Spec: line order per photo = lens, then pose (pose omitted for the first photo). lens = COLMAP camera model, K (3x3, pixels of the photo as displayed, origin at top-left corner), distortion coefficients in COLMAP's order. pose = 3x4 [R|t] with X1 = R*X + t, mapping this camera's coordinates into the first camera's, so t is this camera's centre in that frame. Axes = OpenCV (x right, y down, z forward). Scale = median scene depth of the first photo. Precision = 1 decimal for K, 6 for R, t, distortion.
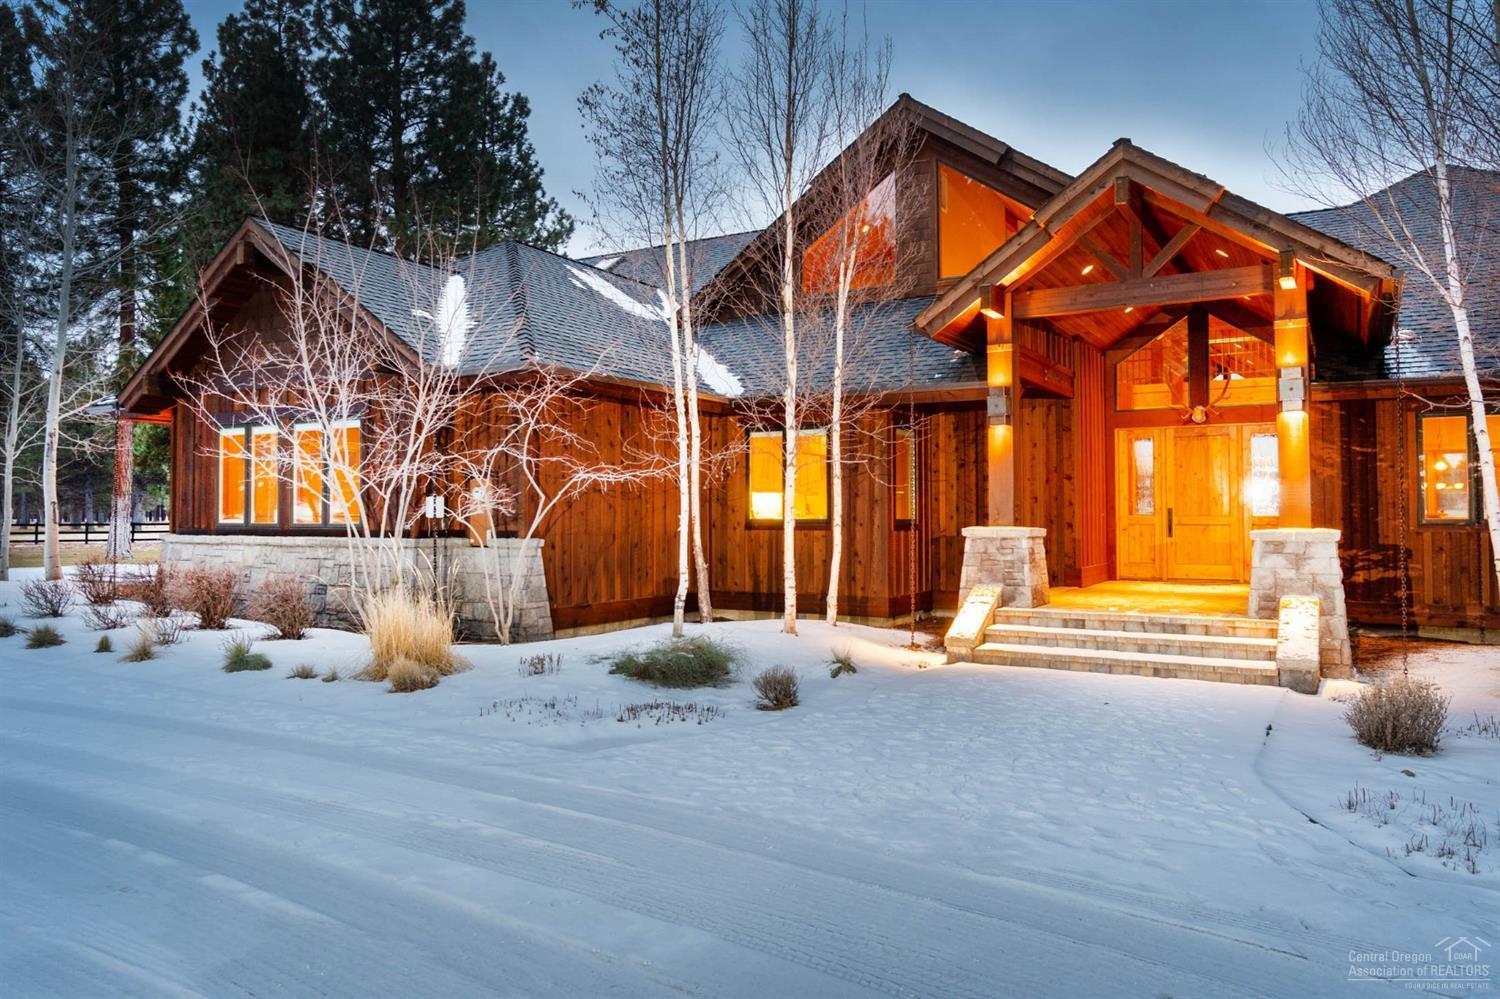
lens RADIAL K [[1027.4, 0, 750.0], [0, 1027.4, 499.5], [0, 0, 1]] dist [0.000390, 0.000060]
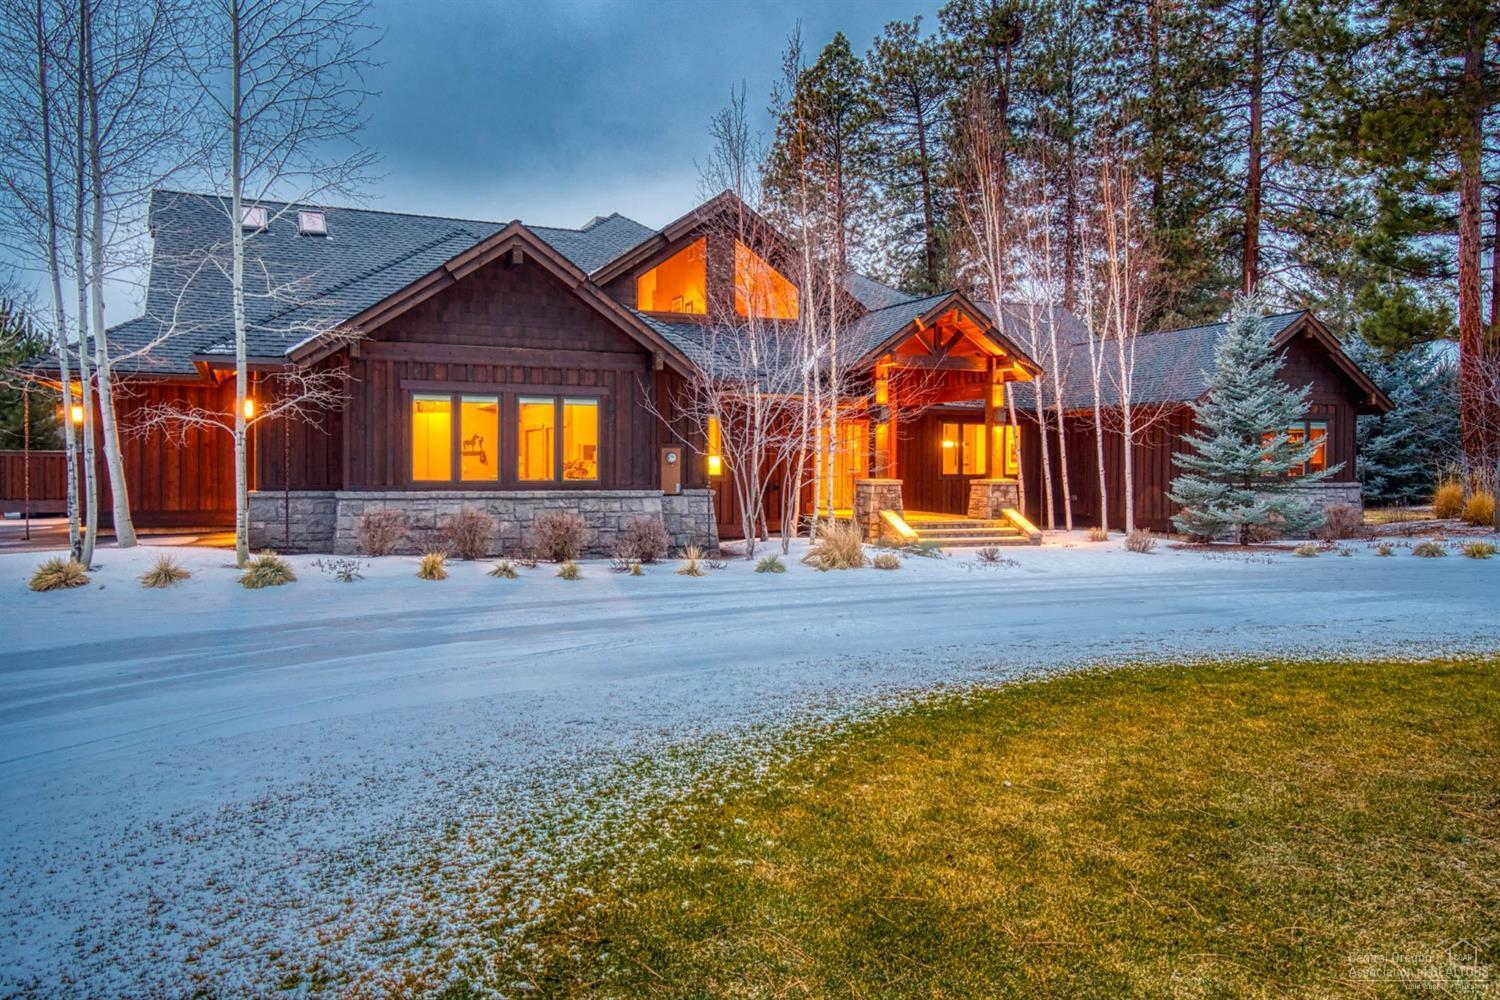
lens RADIAL K [[1170.8, 0, 750.0], [0, 1170.8, 500.0], [0, 0, 1]] dist [0.000008, -0.000122]
pose [[0.572009, -0.021320, 0.819971, -1.622962], [-0.018539, 0.999071, 0.038909, -0.013582], [-0.820038, -0.037457, 0.571082, -0.016469]]
